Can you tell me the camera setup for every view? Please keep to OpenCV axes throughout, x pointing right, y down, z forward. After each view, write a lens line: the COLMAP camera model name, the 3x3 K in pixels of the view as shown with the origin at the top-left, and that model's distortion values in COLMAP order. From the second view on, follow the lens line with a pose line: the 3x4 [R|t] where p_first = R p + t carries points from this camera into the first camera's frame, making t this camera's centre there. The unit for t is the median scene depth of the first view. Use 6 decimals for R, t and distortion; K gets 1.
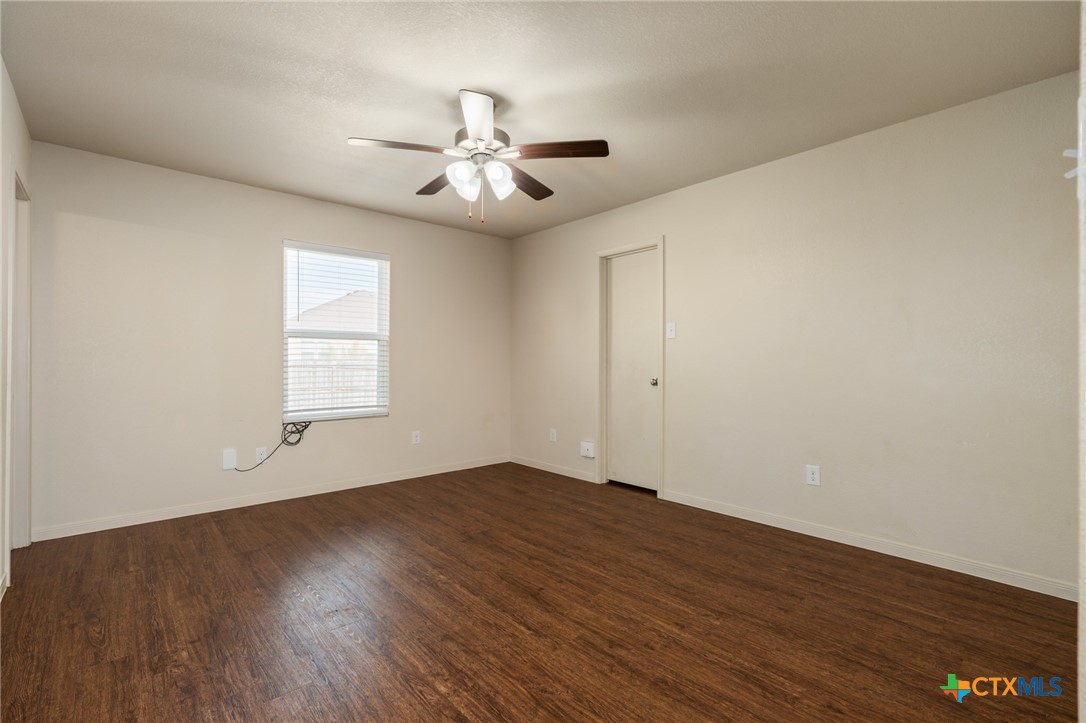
lens RADIAL K [[499.0, 0, 543.0], [0, 499.0, 361.5], [0, 0, 1]] dist [-0.001048, 0.000085]
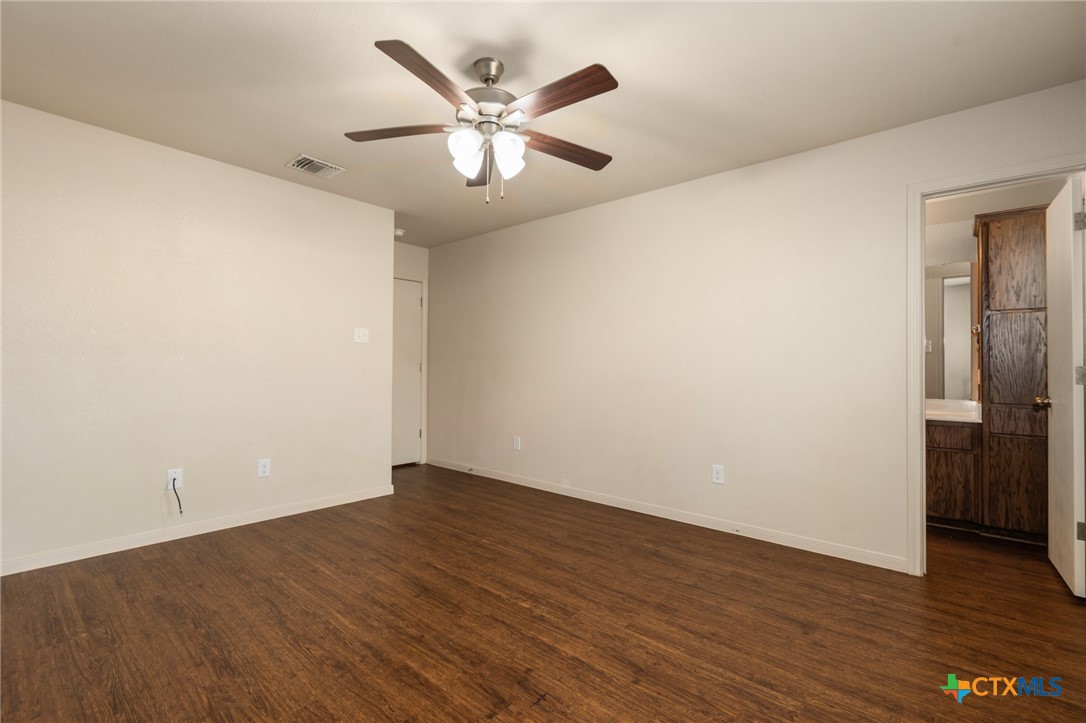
lens RADIAL K [[499.0, 0, 543.0], [0, 499.0, 361.5], [0, 0, 1]] dist [-0.001048, 0.000085]
pose [[-0.992514, -0.011201, -0.121614, -0.123291], [-0.009517, 0.999851, -0.014415, 0.003217], [0.121758, -0.013150, -0.992473, 1.972794]]
